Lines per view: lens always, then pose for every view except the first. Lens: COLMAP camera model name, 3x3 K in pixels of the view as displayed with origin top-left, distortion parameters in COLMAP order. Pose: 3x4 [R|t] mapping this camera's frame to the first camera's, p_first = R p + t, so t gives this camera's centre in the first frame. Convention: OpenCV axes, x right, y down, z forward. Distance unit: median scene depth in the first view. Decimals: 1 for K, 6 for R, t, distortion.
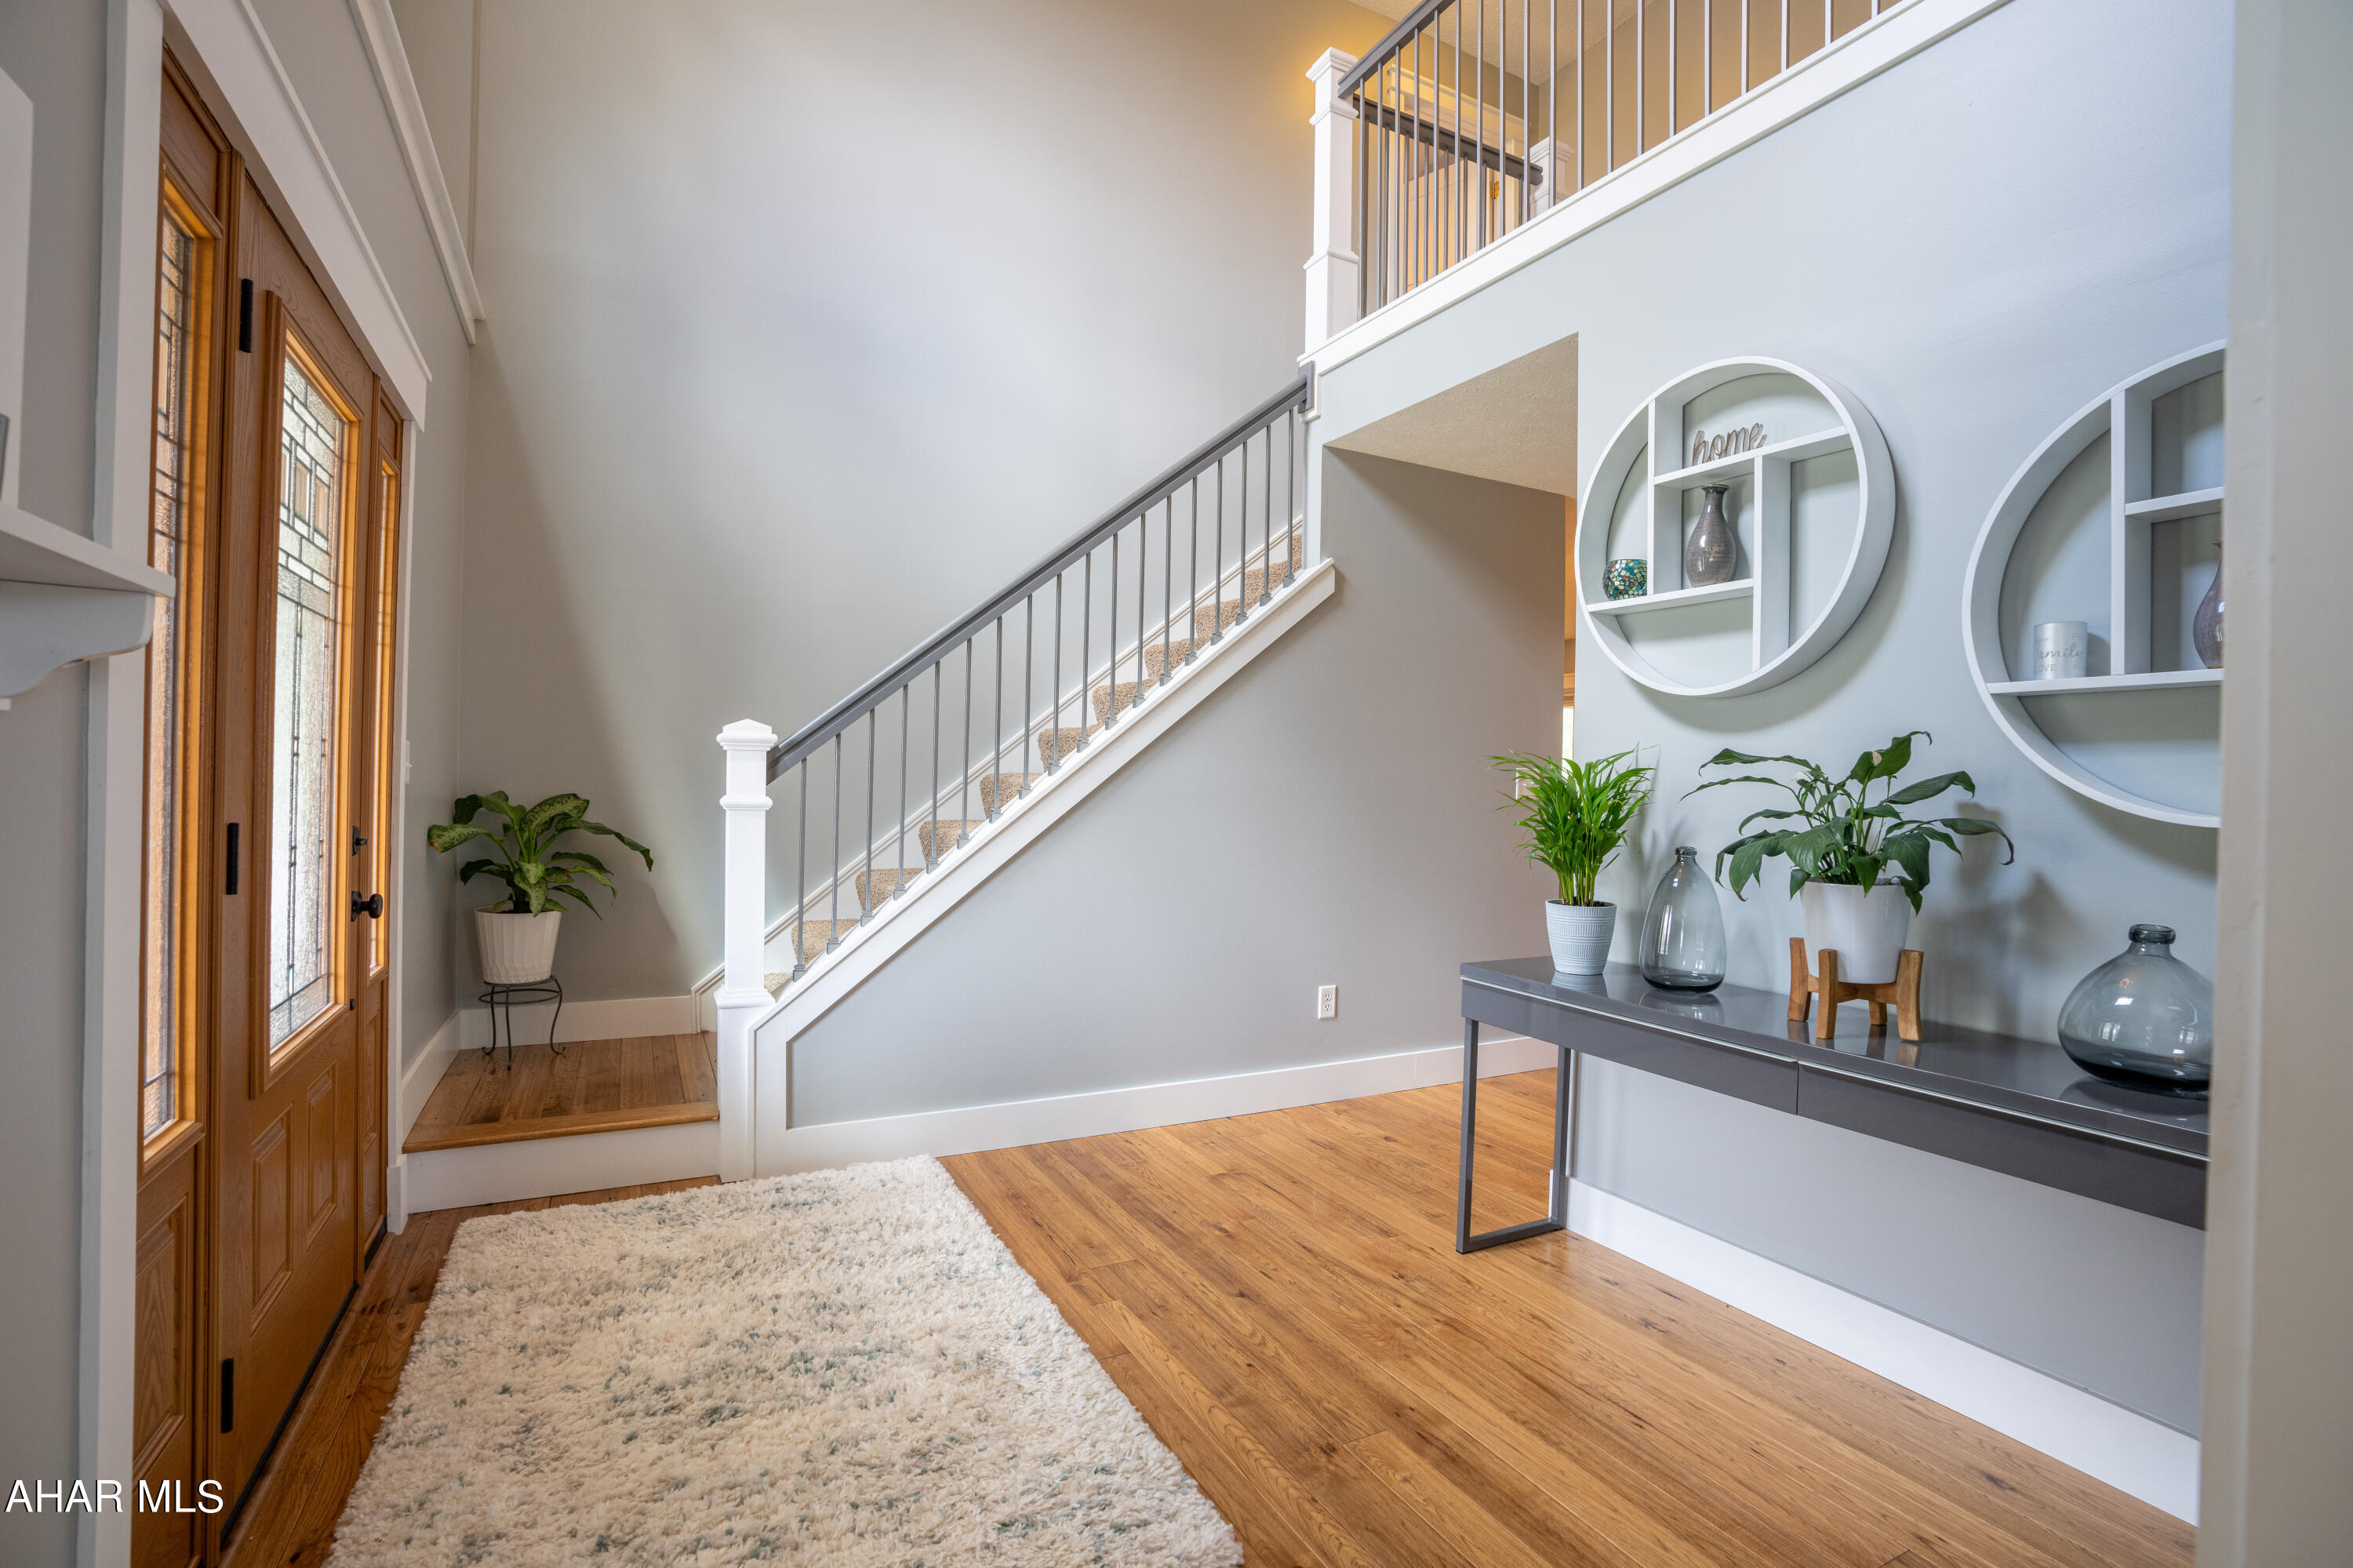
lens RADIAL K [[1092.5, 0, 1177.0], [0, 1092.5, 780.7], [0, 0, 1]] dist [-0.003326, 0.000261]
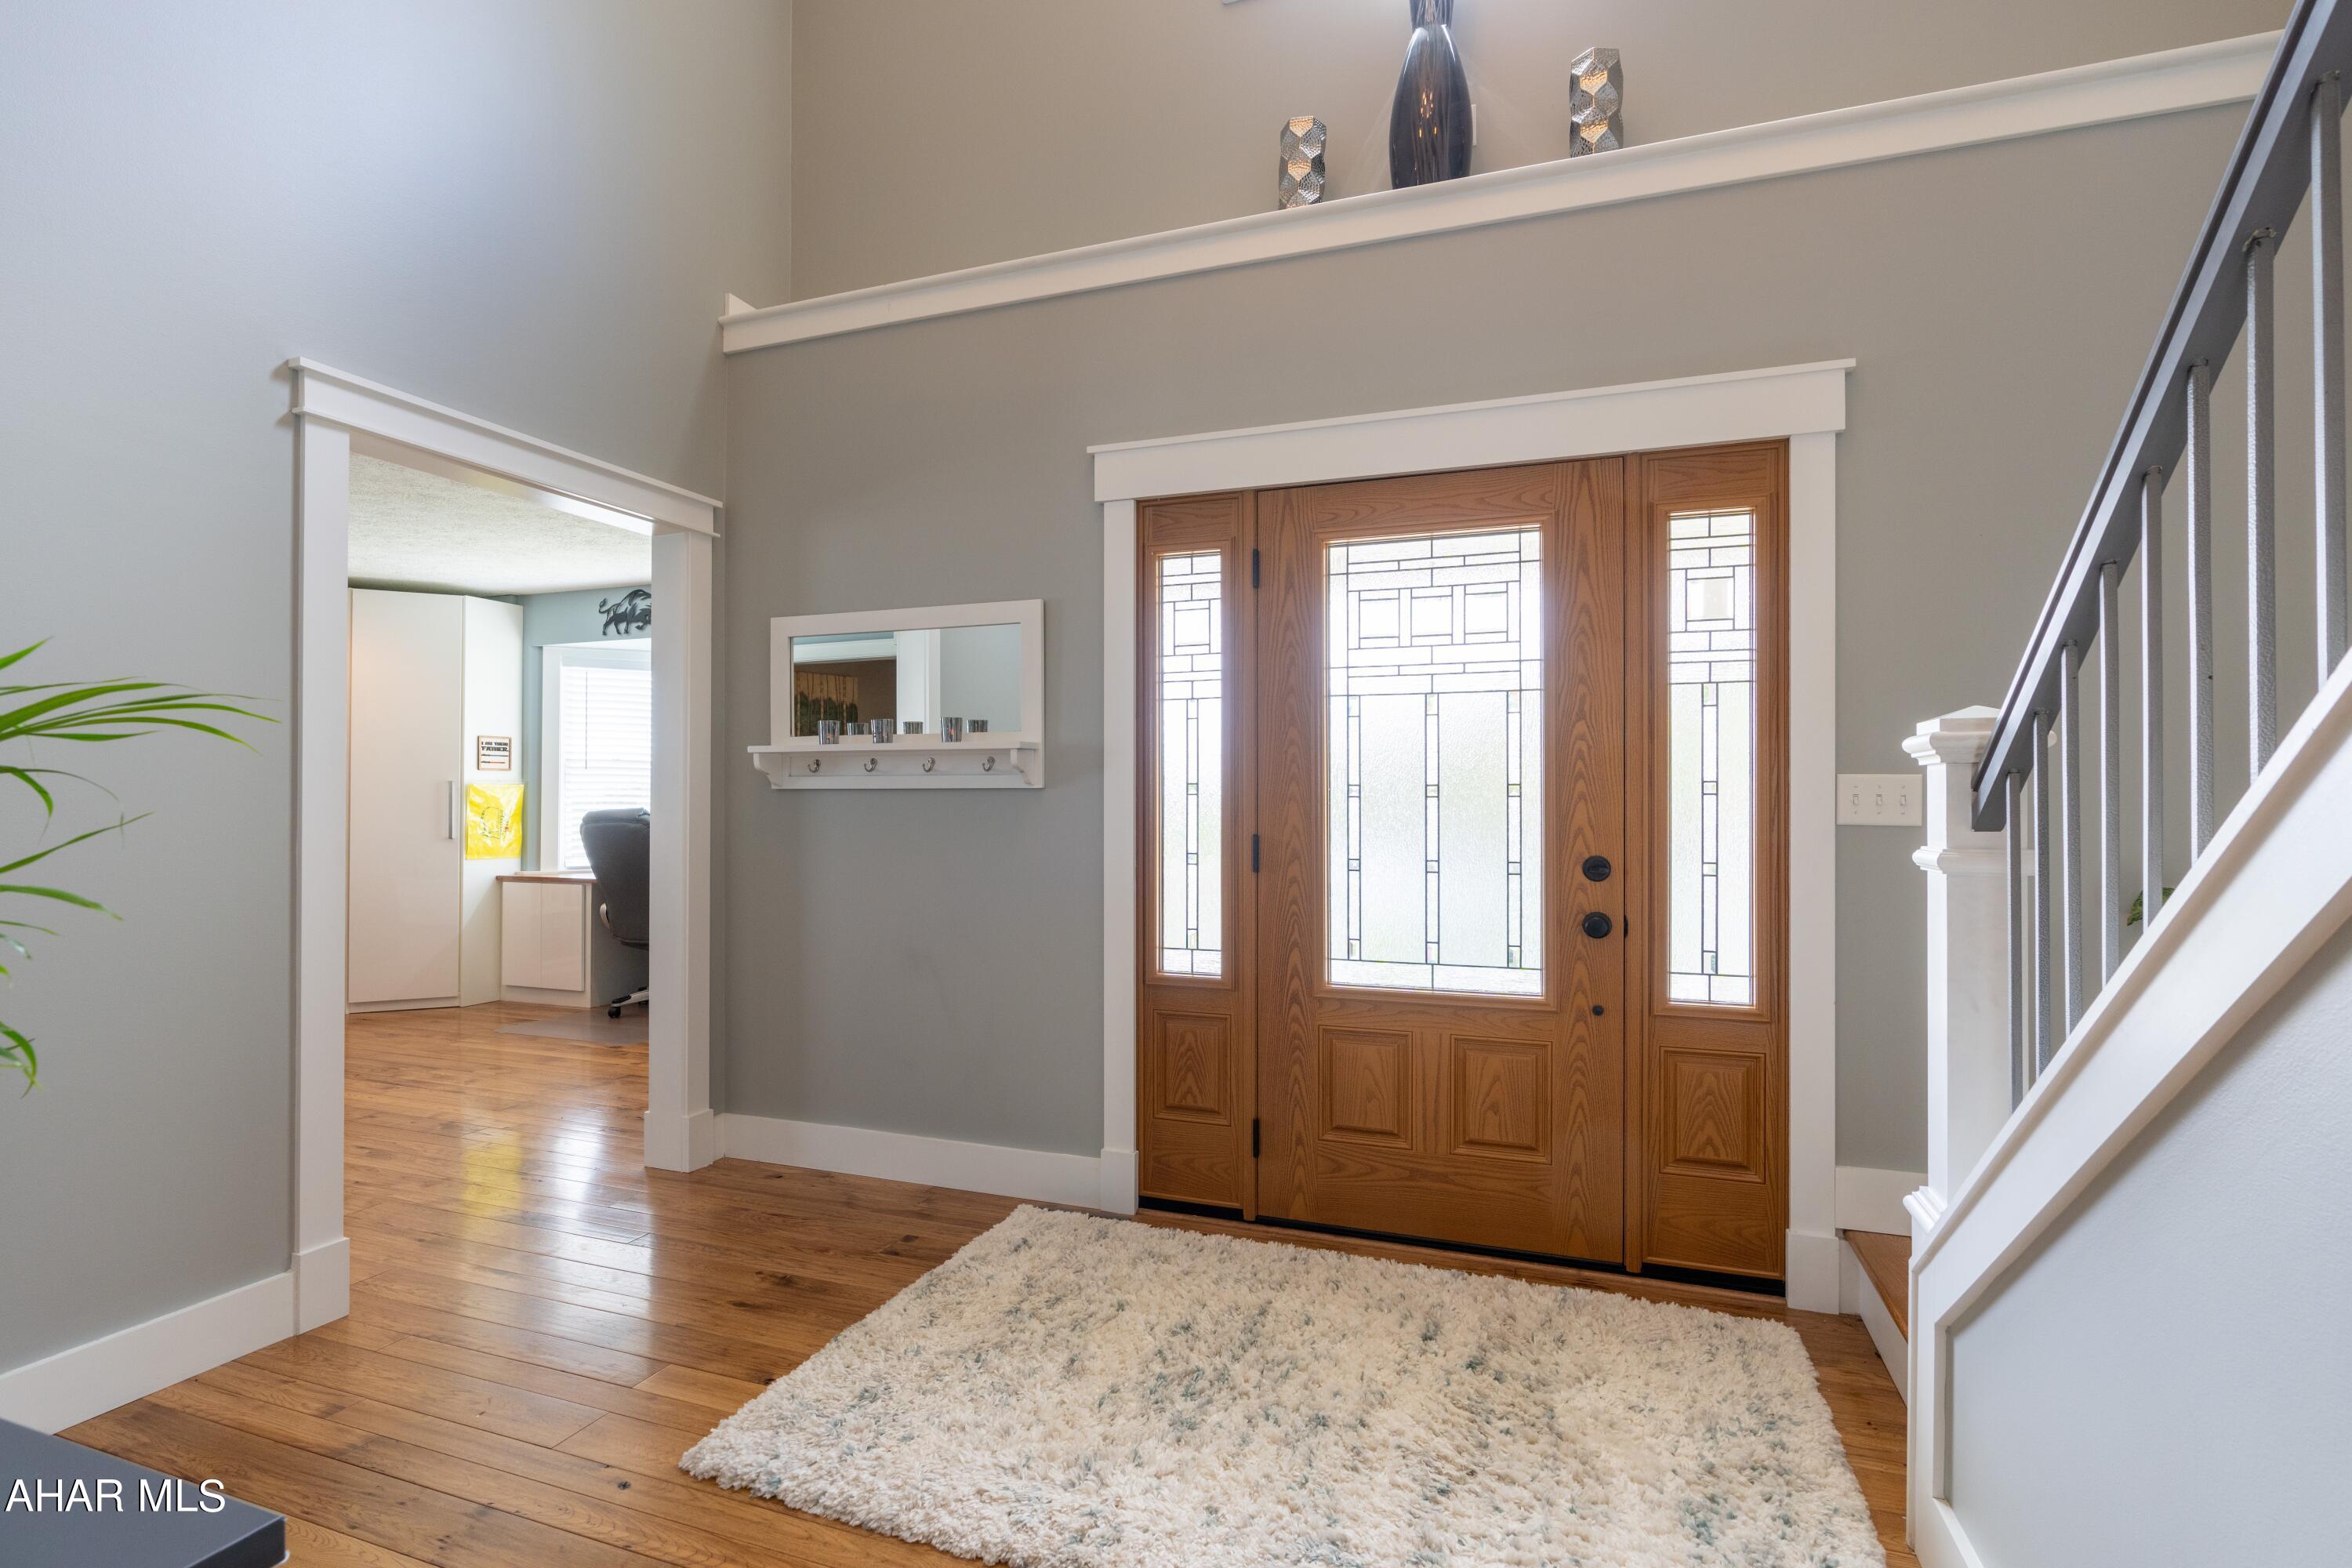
lens RADIAL K [[1091.9, 0, 1179.1], [0, 1091.9, 787.4], [0, 0, 1]] dist [-0.003326, 0.000261]
pose [[-0.730417, -0.018092, -0.682762, 0.338324], [-0.008302, 0.999810, -0.017611, -0.003764], [0.682951, -0.007195, -0.730428, 1.495944]]
